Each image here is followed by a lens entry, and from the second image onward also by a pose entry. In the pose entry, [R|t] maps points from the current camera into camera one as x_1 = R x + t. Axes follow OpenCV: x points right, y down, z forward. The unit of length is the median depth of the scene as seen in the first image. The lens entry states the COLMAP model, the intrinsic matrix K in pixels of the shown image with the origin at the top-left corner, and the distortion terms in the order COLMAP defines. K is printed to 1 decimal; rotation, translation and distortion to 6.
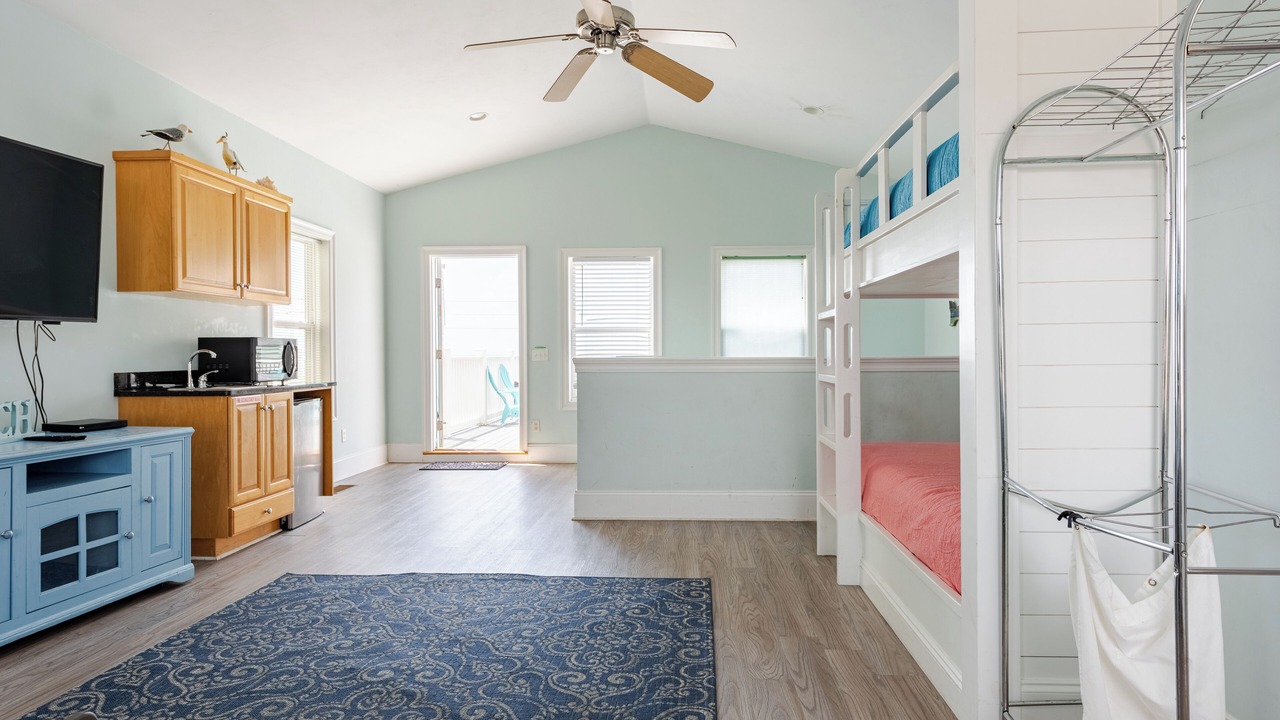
lens RADIAL K [[727.8, 0, 640.0], [0, 727.8, 360.0], [0, 0, 1]] dist [-0.004986, -0.000840]
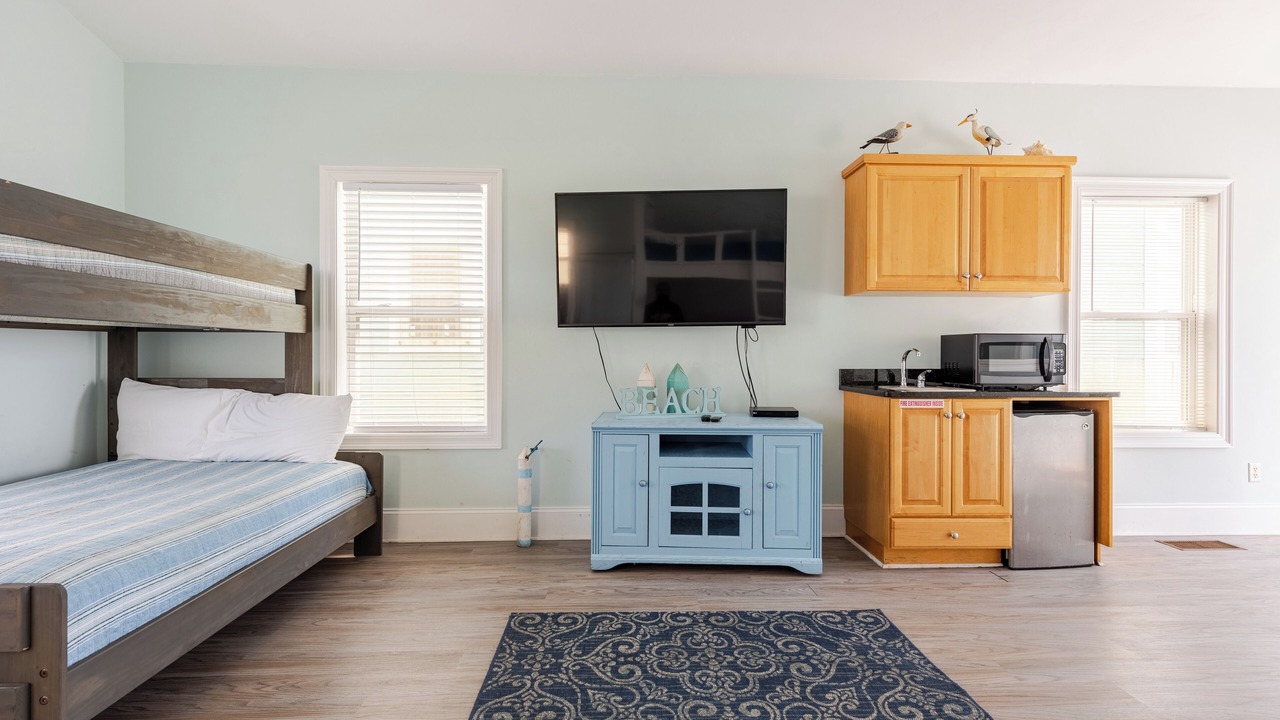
lens RADIAL K [[615.1, 0, 640.0], [0, 615.1, 352.9], [0, 0, 1]] dist [0.011396, -0.000031]
pose [[0.100436, 0.014434, -0.994839, 0.255757], [-0.013462, 0.999823, 0.013147, -0.019486], [0.994852, 0.012072, 0.100612, 0.792557]]
